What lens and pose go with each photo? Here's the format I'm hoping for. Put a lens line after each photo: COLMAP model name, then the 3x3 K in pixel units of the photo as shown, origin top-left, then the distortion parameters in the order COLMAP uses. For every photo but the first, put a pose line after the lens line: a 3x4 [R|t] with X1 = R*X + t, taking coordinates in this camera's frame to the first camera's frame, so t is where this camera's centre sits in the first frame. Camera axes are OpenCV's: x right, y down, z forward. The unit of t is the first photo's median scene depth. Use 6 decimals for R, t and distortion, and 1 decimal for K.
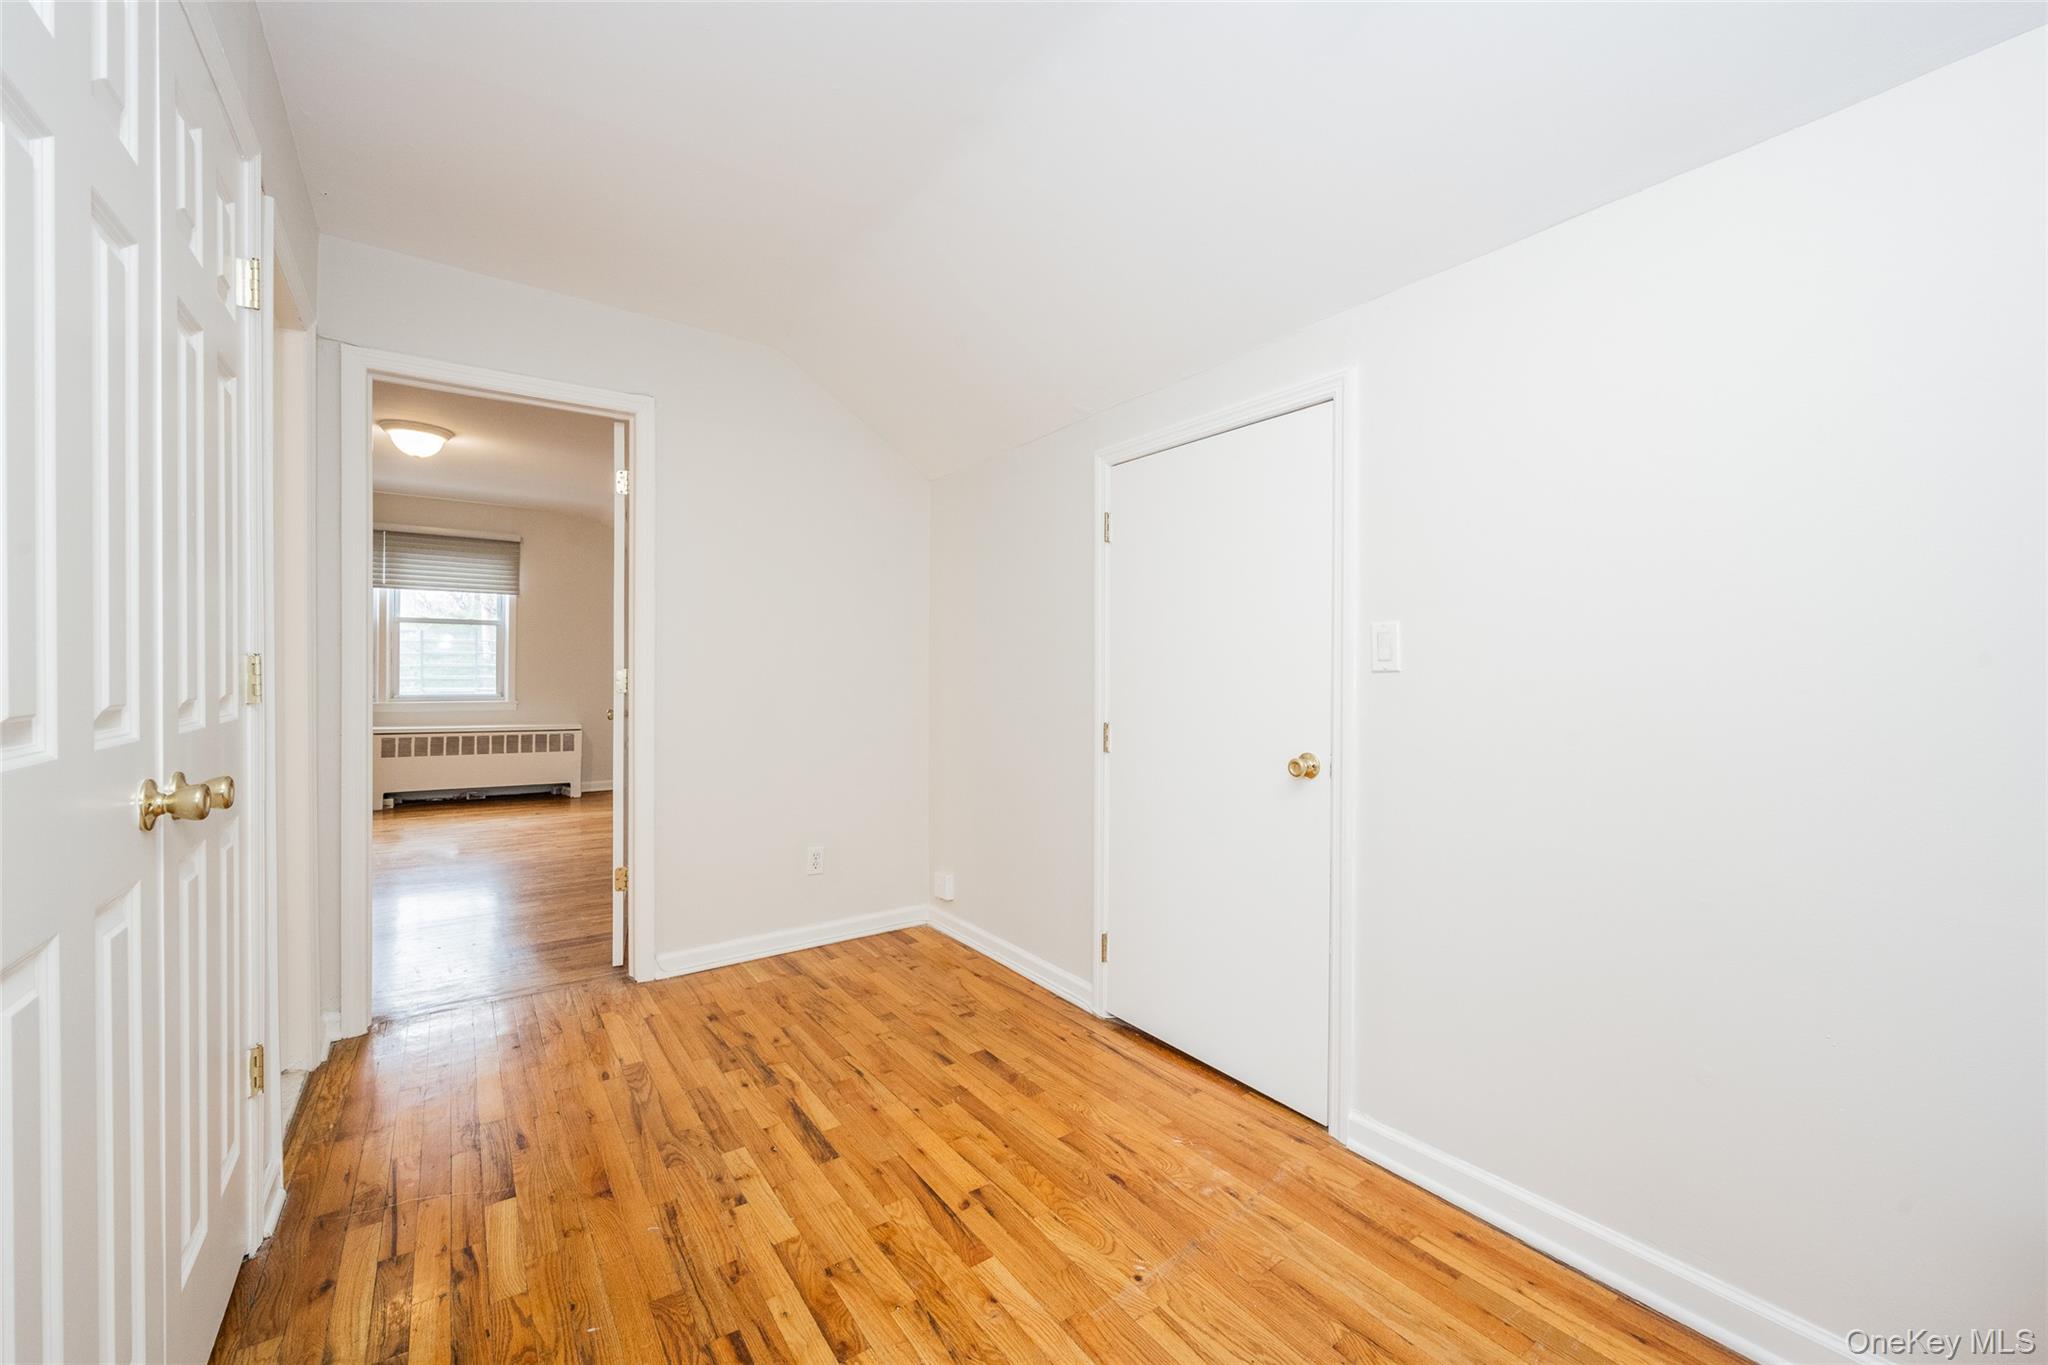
lens RADIAL K [[829.8, 0, 1016.5], [0, 829.8, 676.7], [0, 0, 1]] dist [-0.001790, 0.000033]
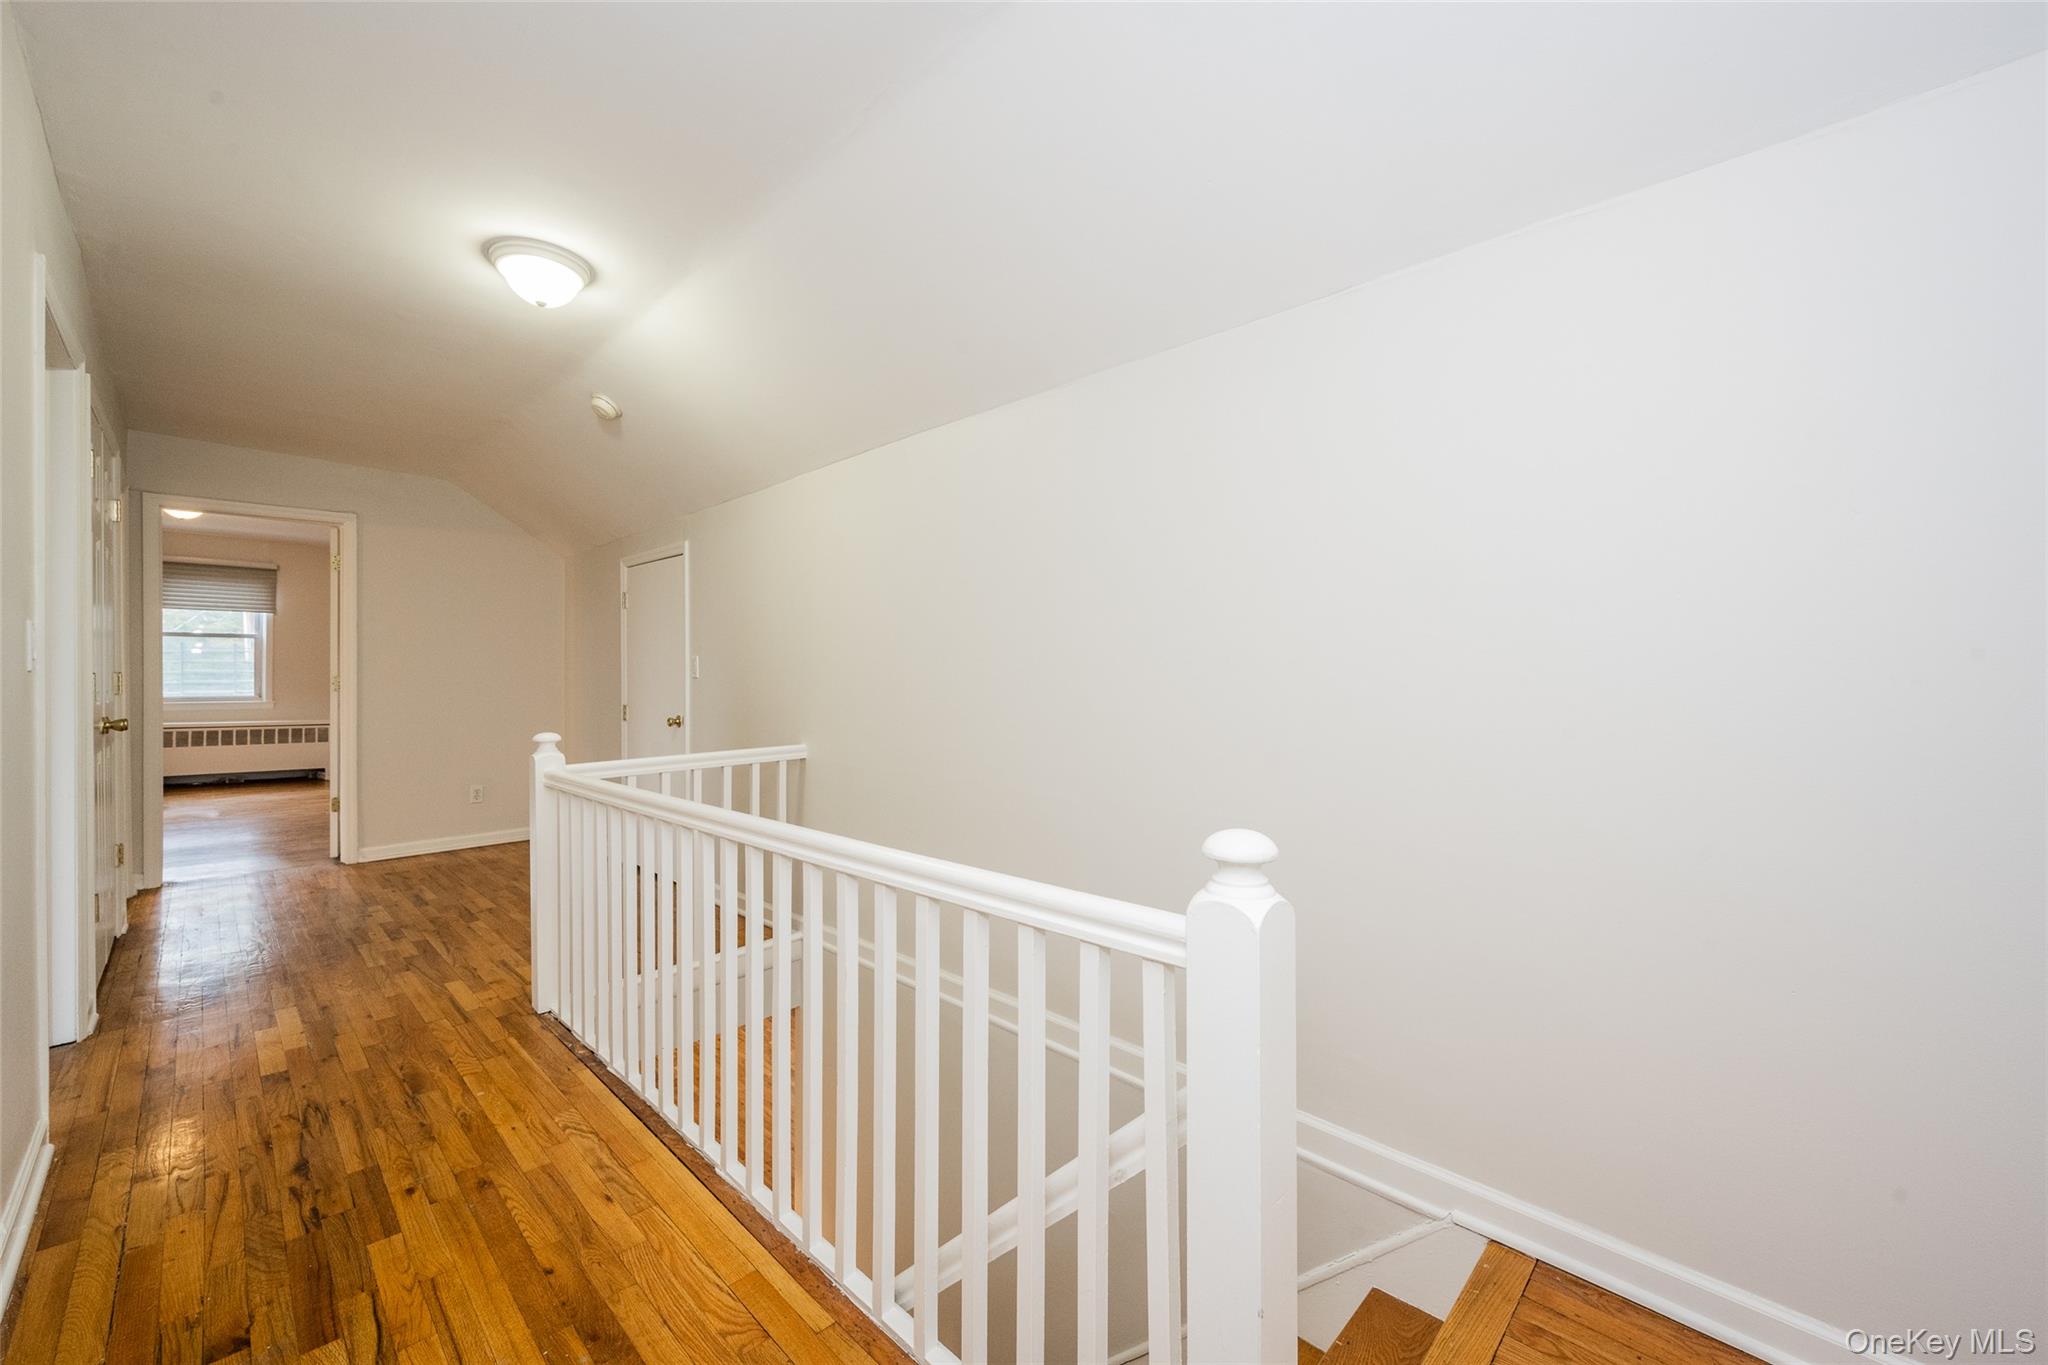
lens RADIAL K [[829.8, 0, 1032.7], [0, 829.8, 678.9], [0, 0, 1]] dist [-0.001790, 0.000033]
pose [[0.982502, -0.002764, 0.186231, 0.637391], [0.002708, 0.999996, 0.000554, -0.001305], [-0.186232, -0.000040, 0.982506, -0.965362]]
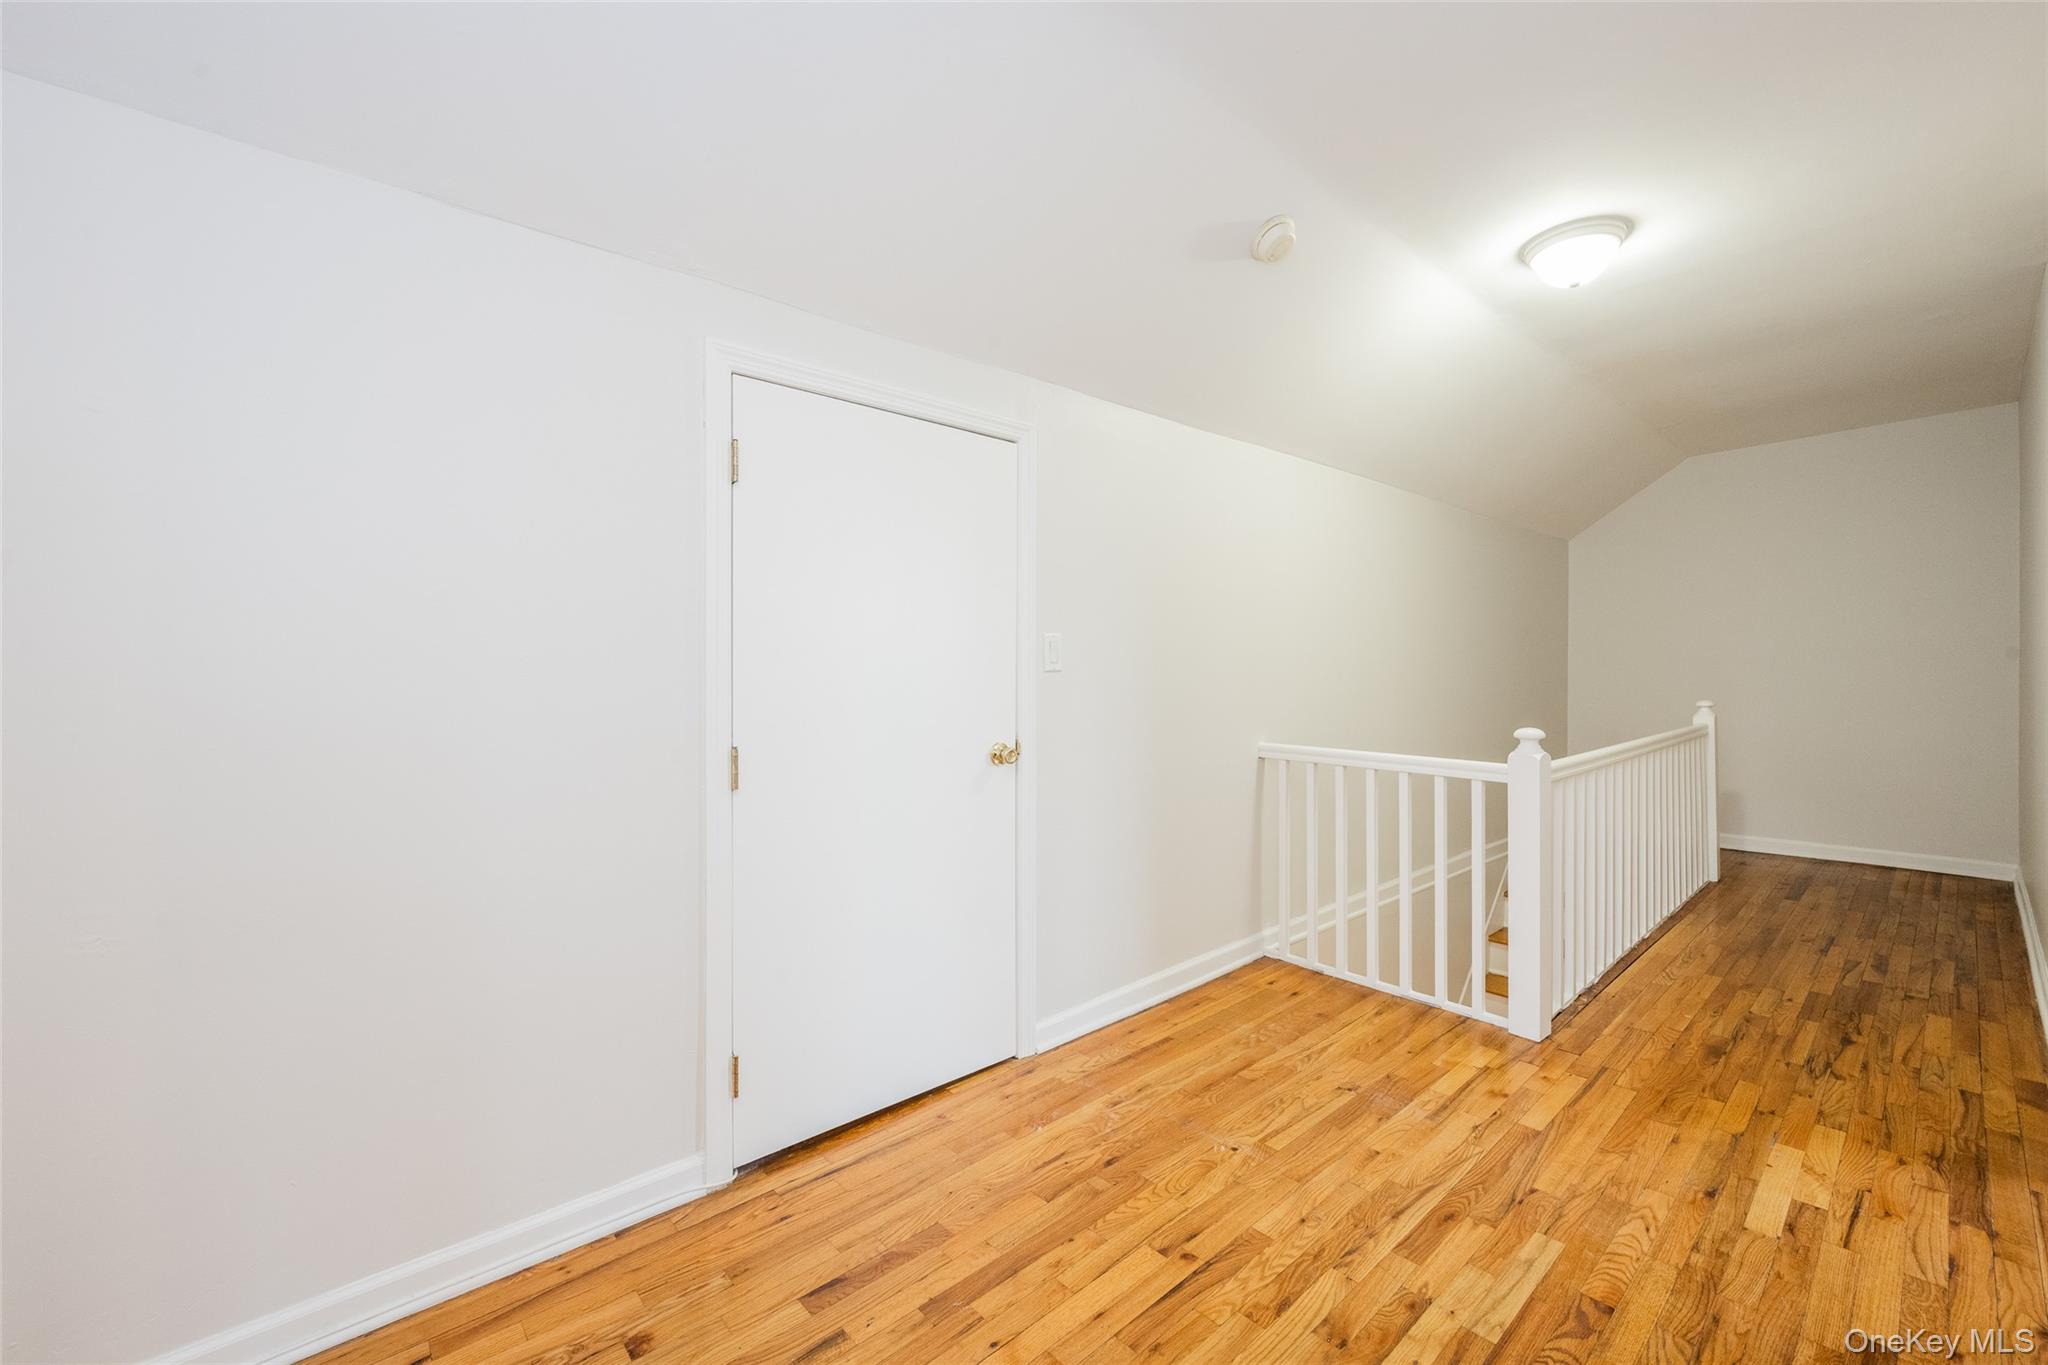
lens RADIAL K [[829.8, 0, 1029.4], [0, 829.8, 680.0], [0, 0, 1]] dist [-0.001790, 0.000033]
pose [[-0.127012, -0.007725, 0.991871, -0.613116], [0.010595, 0.999902, 0.009145, -0.019437], [-0.991845, 0.011670, -0.126918, 0.816196]]
